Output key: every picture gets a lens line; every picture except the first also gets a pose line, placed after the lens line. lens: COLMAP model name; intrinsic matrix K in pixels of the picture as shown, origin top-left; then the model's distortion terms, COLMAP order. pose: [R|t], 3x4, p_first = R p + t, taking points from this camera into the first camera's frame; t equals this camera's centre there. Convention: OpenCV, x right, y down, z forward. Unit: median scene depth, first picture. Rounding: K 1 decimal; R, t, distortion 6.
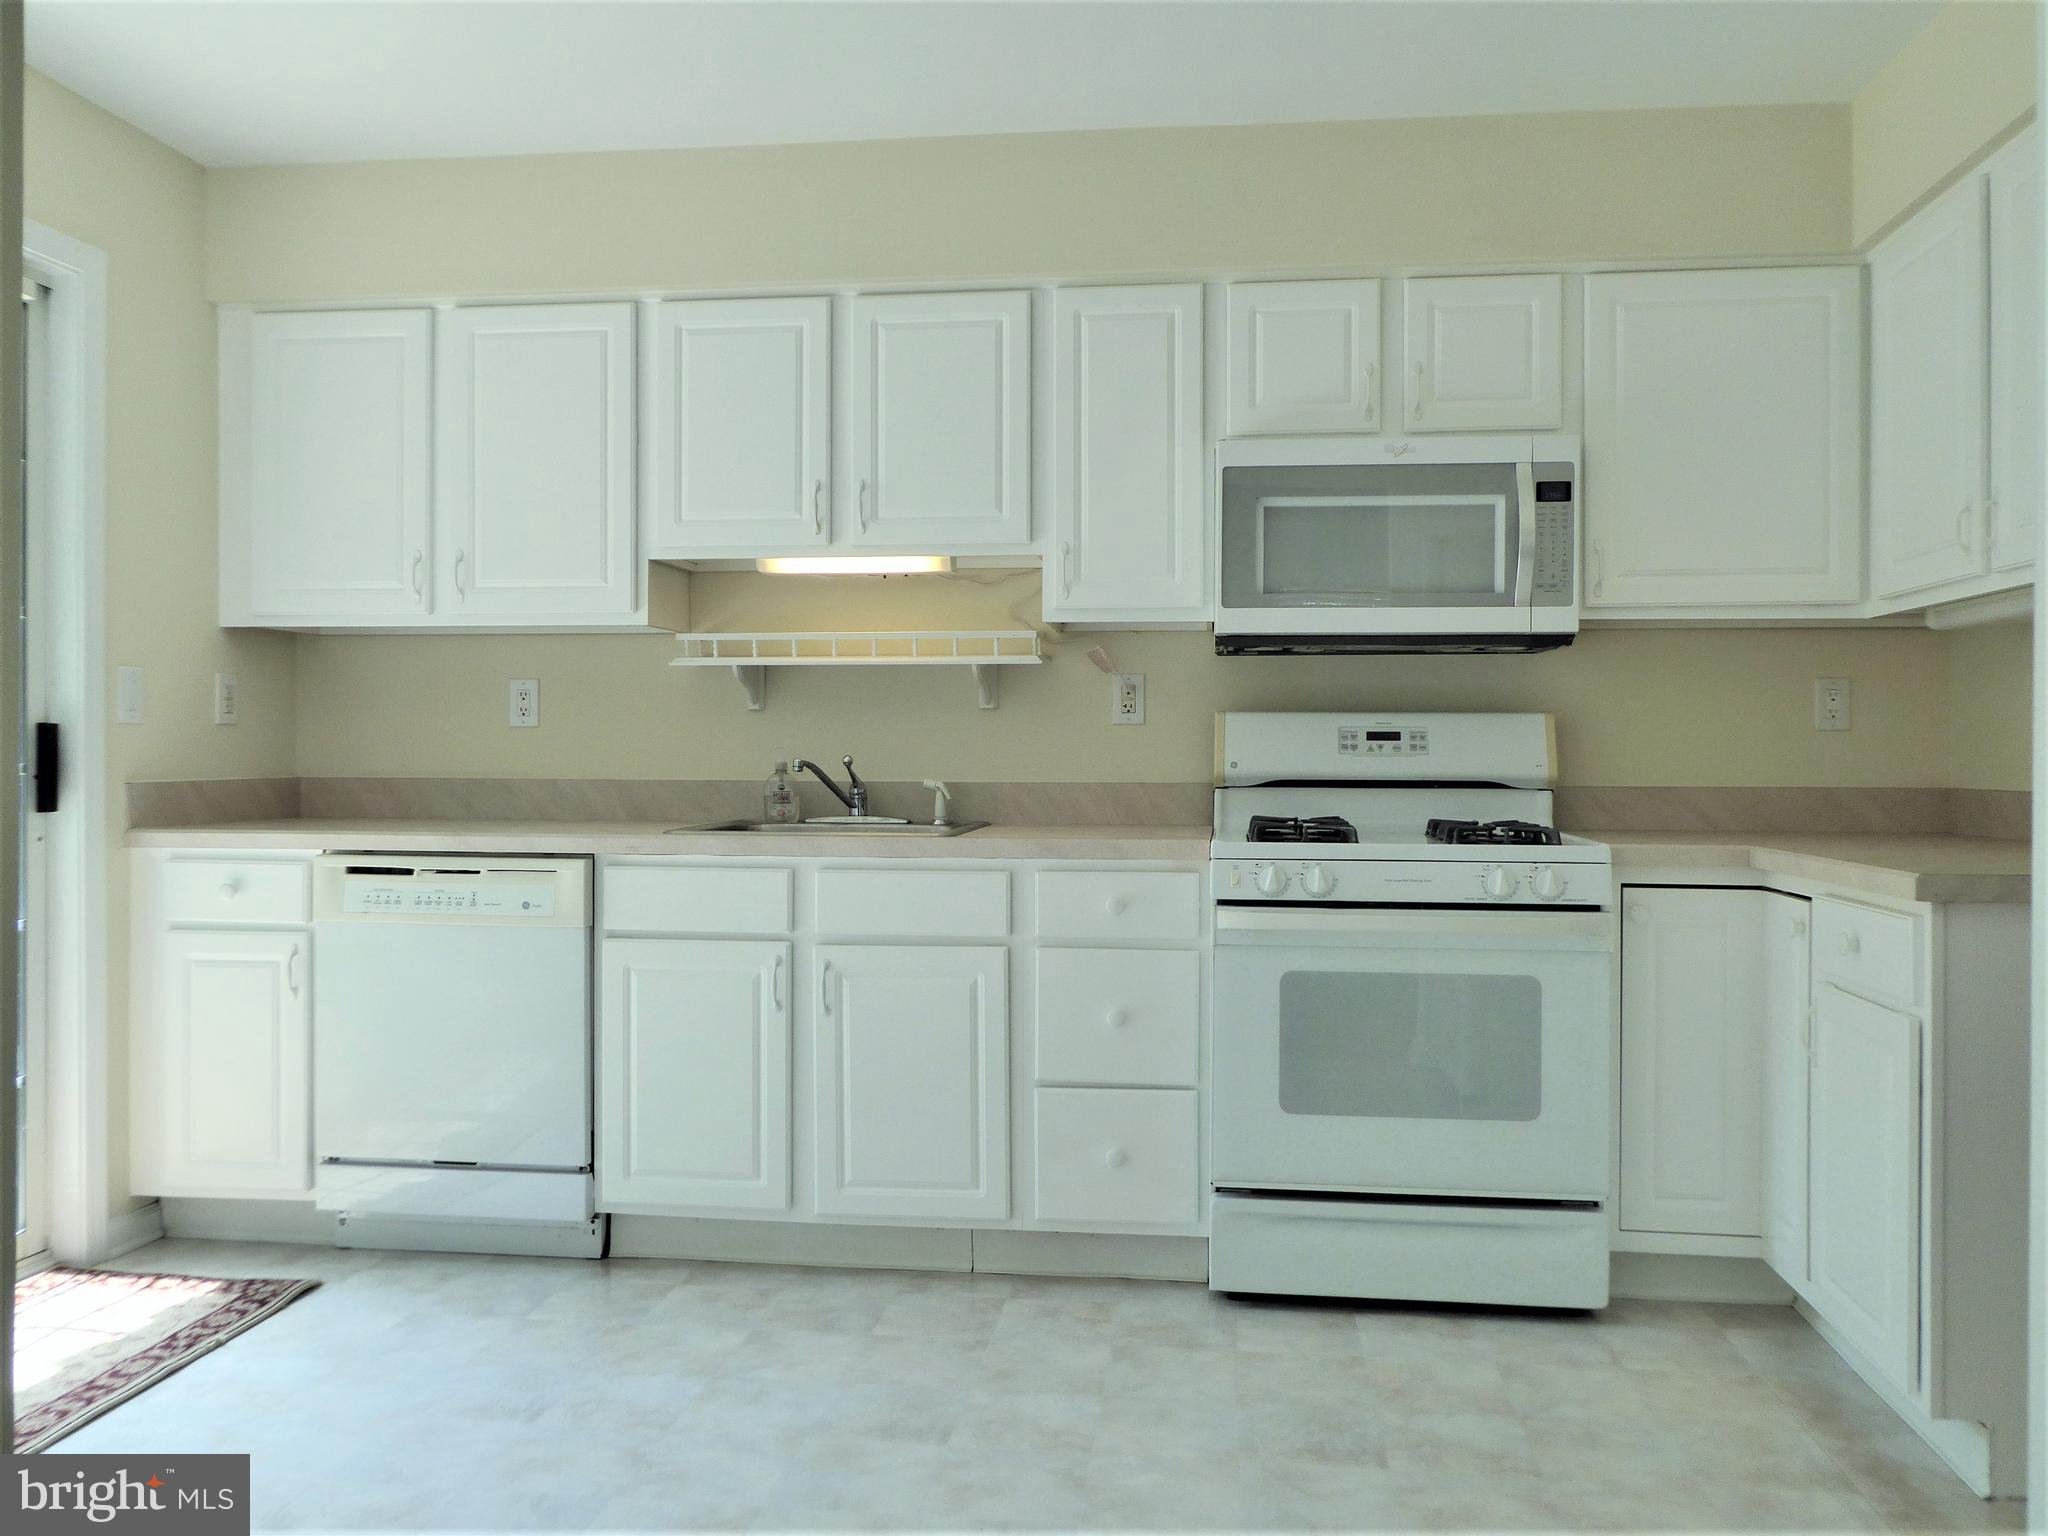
lens RADIAL K [[1624.2, 0, 1030.4], [0, 1624.2, 767.0], [0, 0, 1]] dist [0.000509, 0.013049]
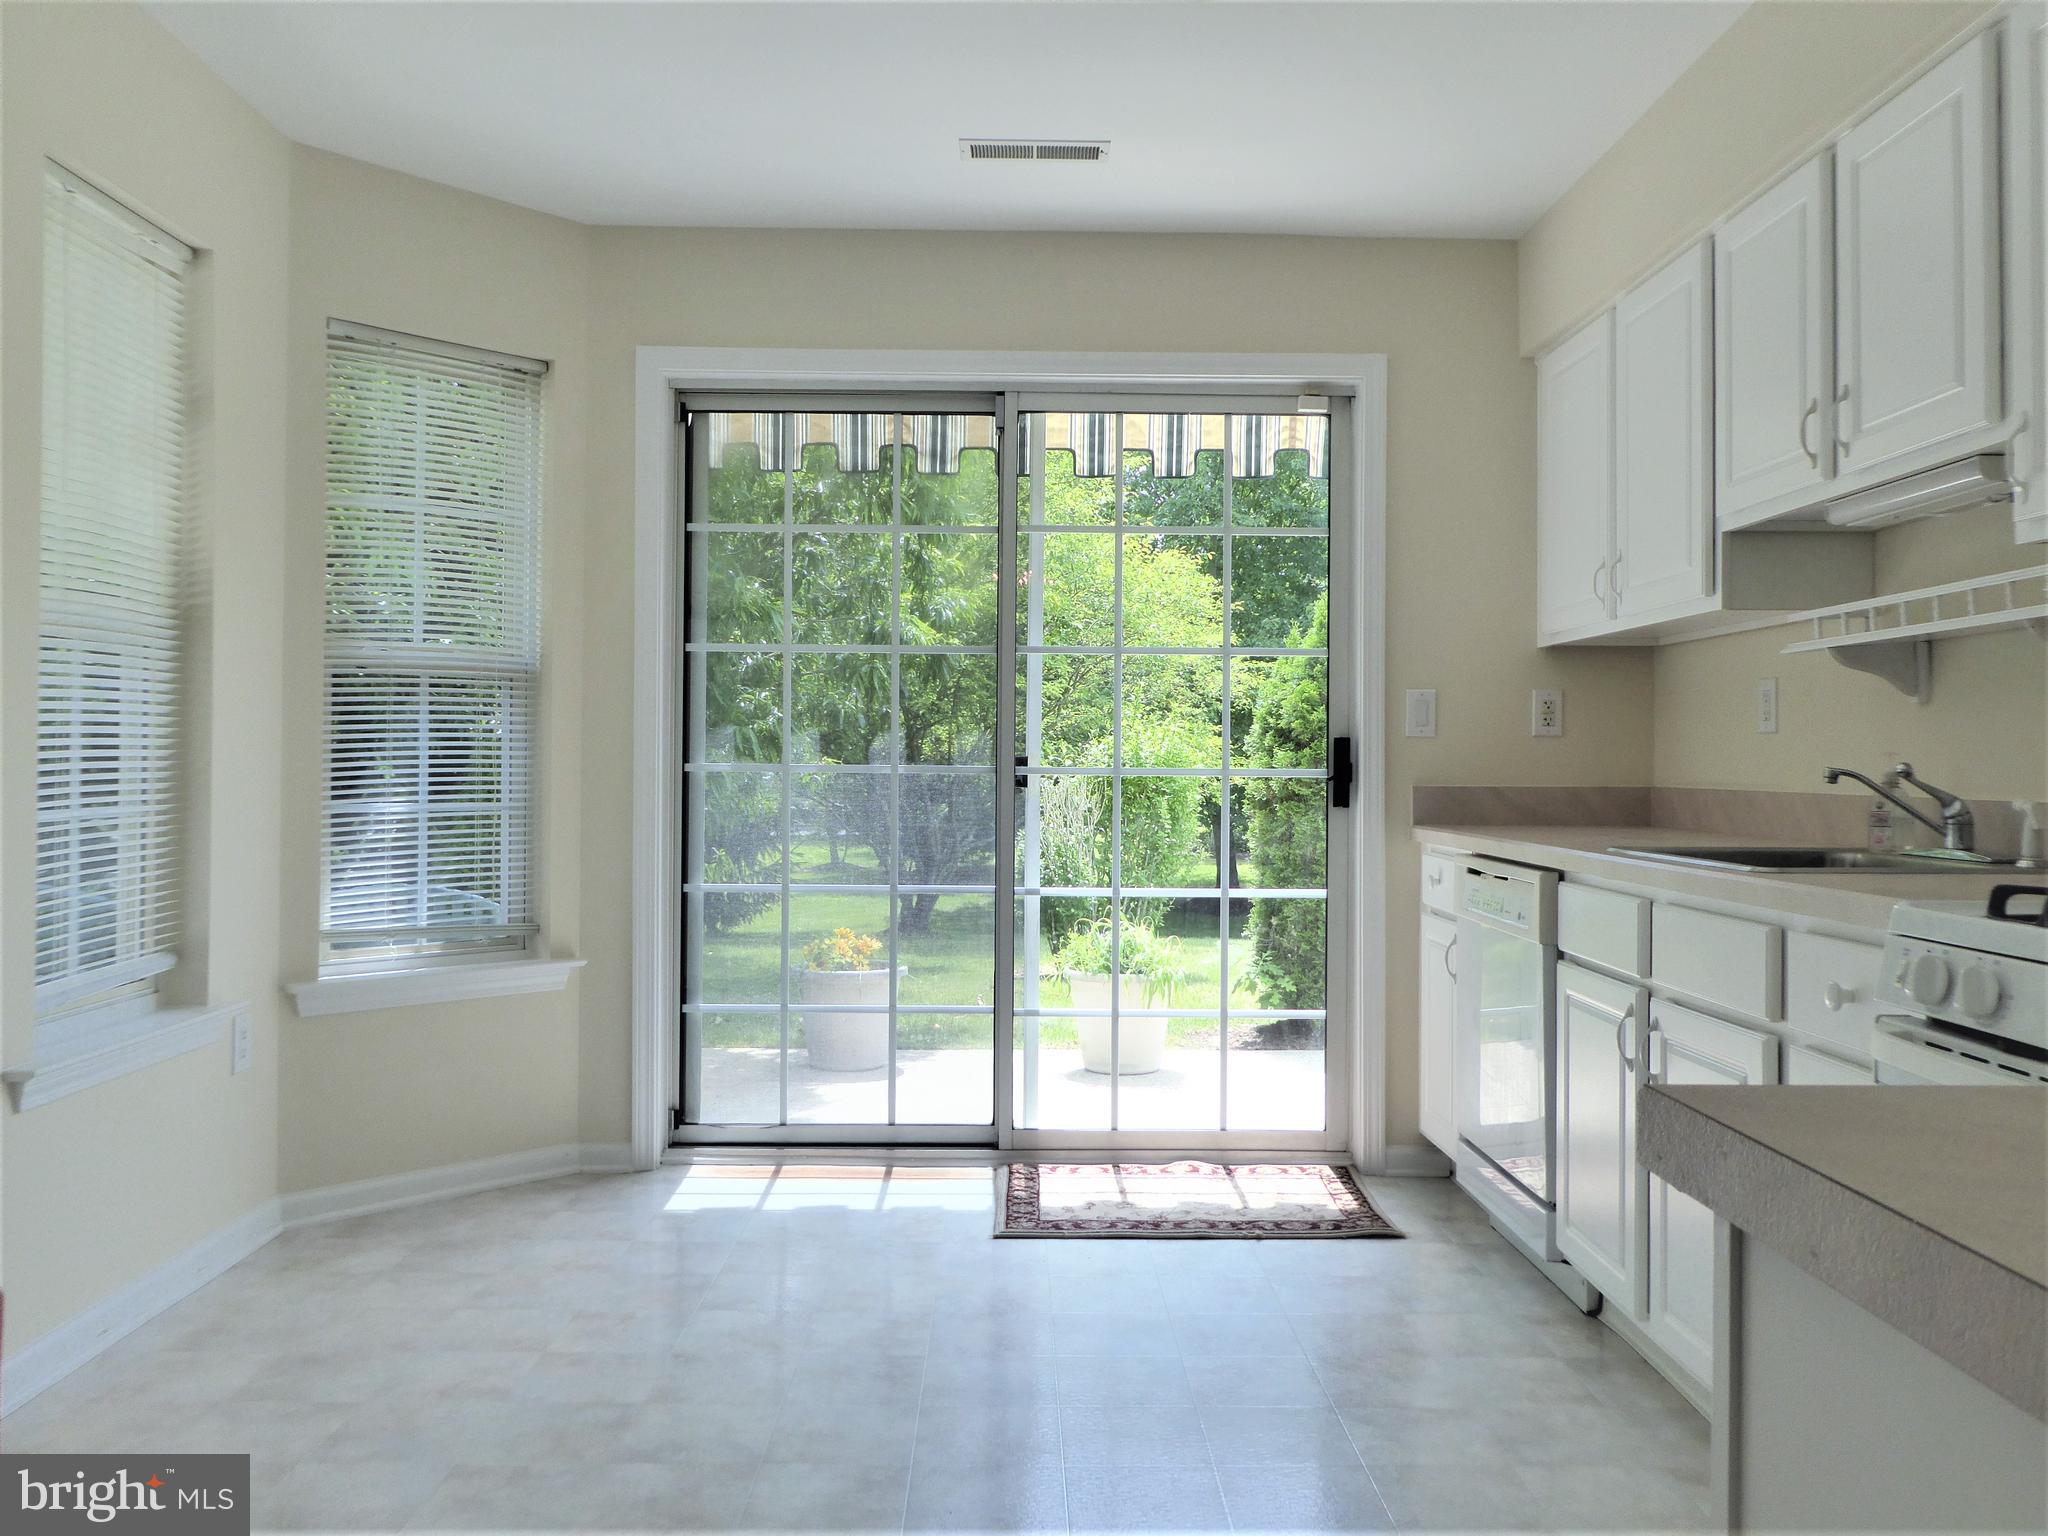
lens RADIAL K [[1624.2, 0, 1027.6], [0, 1624.2, 761.1], [0, 0, 1]] dist [0.000509, 0.013049]
pose [[0.118959, -0.003871, -0.992892, 0.607014], [-0.015073, 0.999870, -0.005705, 0.002645], [0.992785, 0.015645, 0.118885, 0.579811]]
